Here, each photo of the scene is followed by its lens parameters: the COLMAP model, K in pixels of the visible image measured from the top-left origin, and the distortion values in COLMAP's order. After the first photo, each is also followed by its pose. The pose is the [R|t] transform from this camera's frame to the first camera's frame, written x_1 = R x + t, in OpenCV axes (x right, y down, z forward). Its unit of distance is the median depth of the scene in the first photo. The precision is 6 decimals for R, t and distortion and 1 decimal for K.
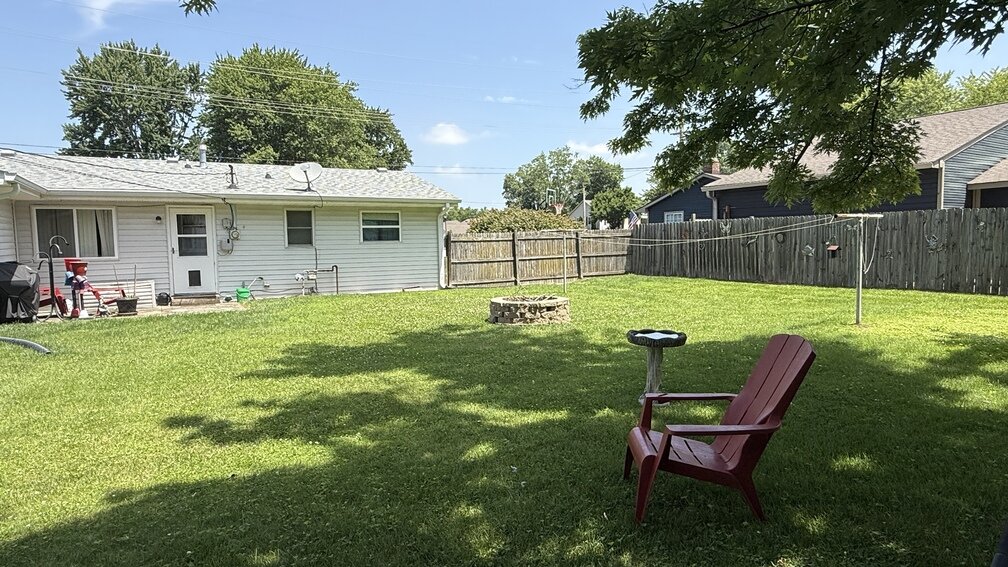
lens RADIAL K [[595.0, 0, 504.0], [0, 595.0, 283.5], [0, 0, 1]] dist [-0.001505, 0.002424]
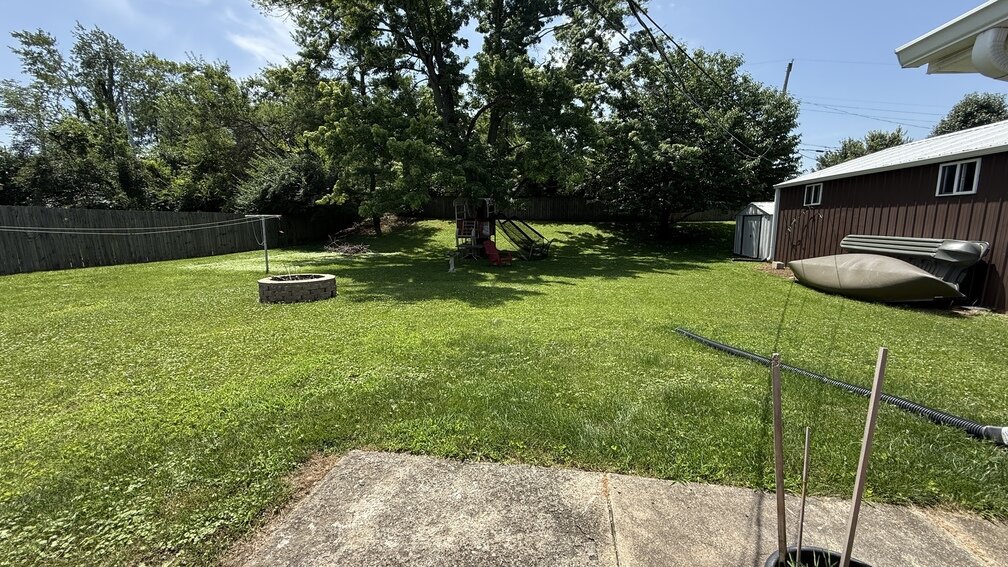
lens RADIAL K [[400.1, 0, 504.0], [0, 400.1, 283.5], [0, 0, 1]] dist [-0.002545, -0.000221]
pose [[-0.798093, -0.067468, 0.598746, -0.498107], [0.062534, 0.979070, 0.193678, -0.065423], [-0.599281, 0.192015, -0.777170, 0.933192]]
